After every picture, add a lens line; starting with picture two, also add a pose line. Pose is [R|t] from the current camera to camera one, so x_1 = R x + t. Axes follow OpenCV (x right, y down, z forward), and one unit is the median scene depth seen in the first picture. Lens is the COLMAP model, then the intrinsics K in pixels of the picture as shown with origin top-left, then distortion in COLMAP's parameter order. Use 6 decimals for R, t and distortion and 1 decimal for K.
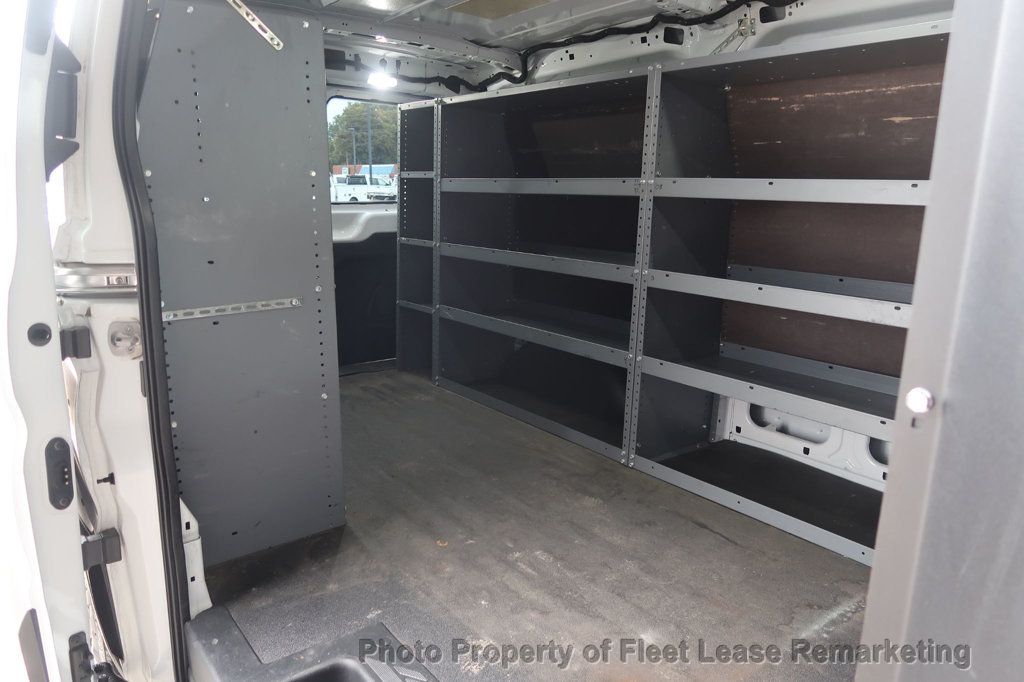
lens RADIAL K [[708.5, 0, 514.0], [0, 708.5, 337.3], [0, 0, 1]] dist [-0.013313, -0.000632]
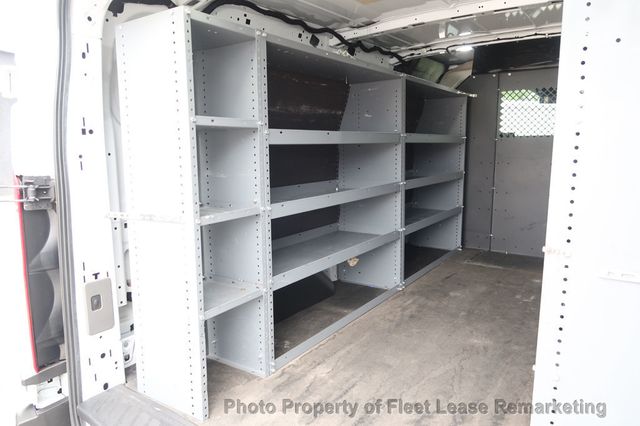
lens RADIAL K [[442.8, 0, 318.3], [0, 442.8, 210.9], [0, 0, 1]] dist [-0.013313, -0.000632]
pose [[-0.292463, -0.157691, 0.943186, -0.773698], [0.195546, 0.955607, 0.220402, -0.289209], [-0.936070, 0.248896, -0.248644, 1.353294]]
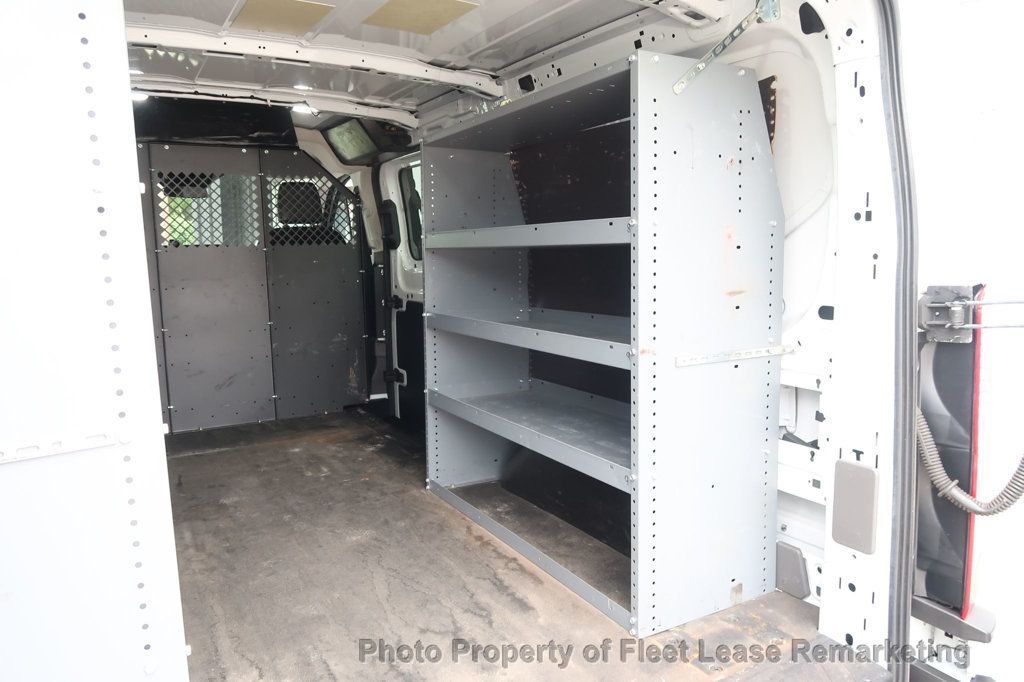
lens RADIAL K [[708.5, 0, 508.9], [0, 708.5, 334.7], [0, 0, 1]] dist [-0.013313, -0.000632]
pose [[-0.989297, -0.015717, 0.145069, -0.452127], [0.031075, 0.948683, 0.314697, -0.342337], [-0.142570, 0.315837, -0.938041, 1.664176]]
